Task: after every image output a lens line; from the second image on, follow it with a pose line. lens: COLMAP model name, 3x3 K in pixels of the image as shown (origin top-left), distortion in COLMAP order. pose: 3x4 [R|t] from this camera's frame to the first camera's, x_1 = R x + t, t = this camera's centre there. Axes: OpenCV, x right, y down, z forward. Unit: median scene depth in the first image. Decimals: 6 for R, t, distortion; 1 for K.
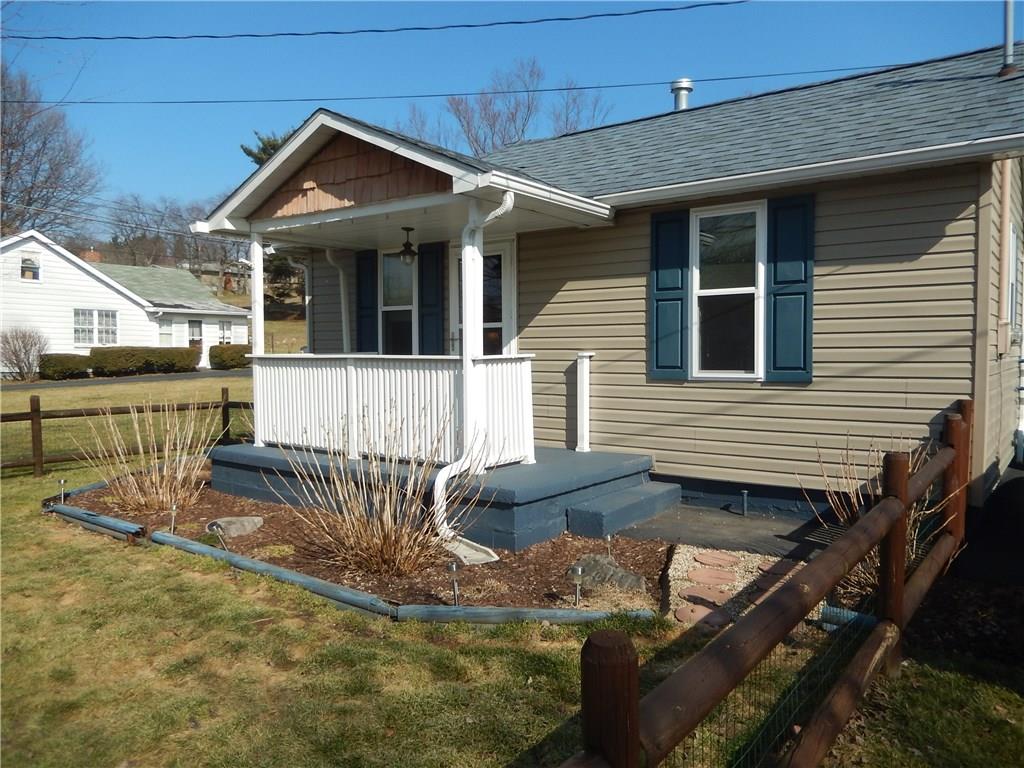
lens RADIAL K [[759.4, 0, 508.8], [0, 759.4, 386.8], [0, 0, 1]] dist [-0.008842, -0.000468]
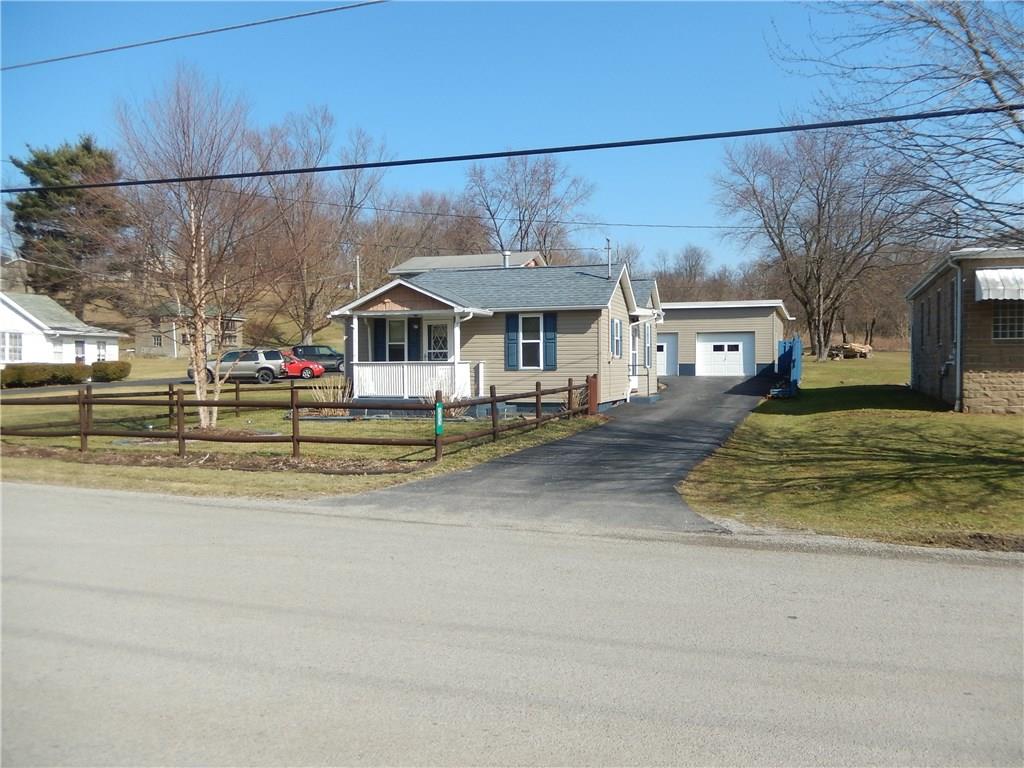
lens RADIAL K [[848.9, 0, 512.0], [0, 848.9, 384.0], [0, 0, 1]] dist [-0.006140, -0.000735]
pose [[0.950663, -0.006843, 0.310151, -0.816998], [0.017024, 0.999401, -0.030132, 0.144464], [-0.309759, 0.033925, 0.950210, -2.144994]]
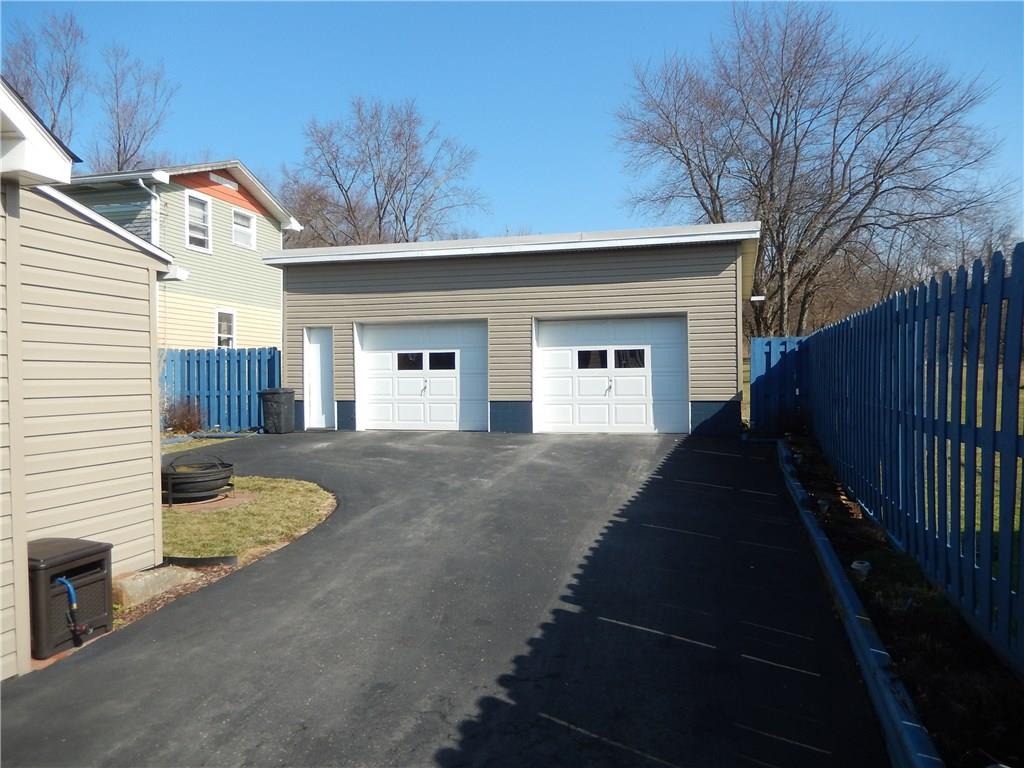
lens RADIAL K [[759.4, 0, 508.8], [0, 759.4, 386.8], [0, 0, 1]] dist [-0.008842, -0.000468]
pose [[0.930285, -0.011322, 0.366664, 1.377418], [0.026714, 0.998961, -0.036932, -0.109875], [-0.365865, 0.044153, 0.929620, 1.135125]]
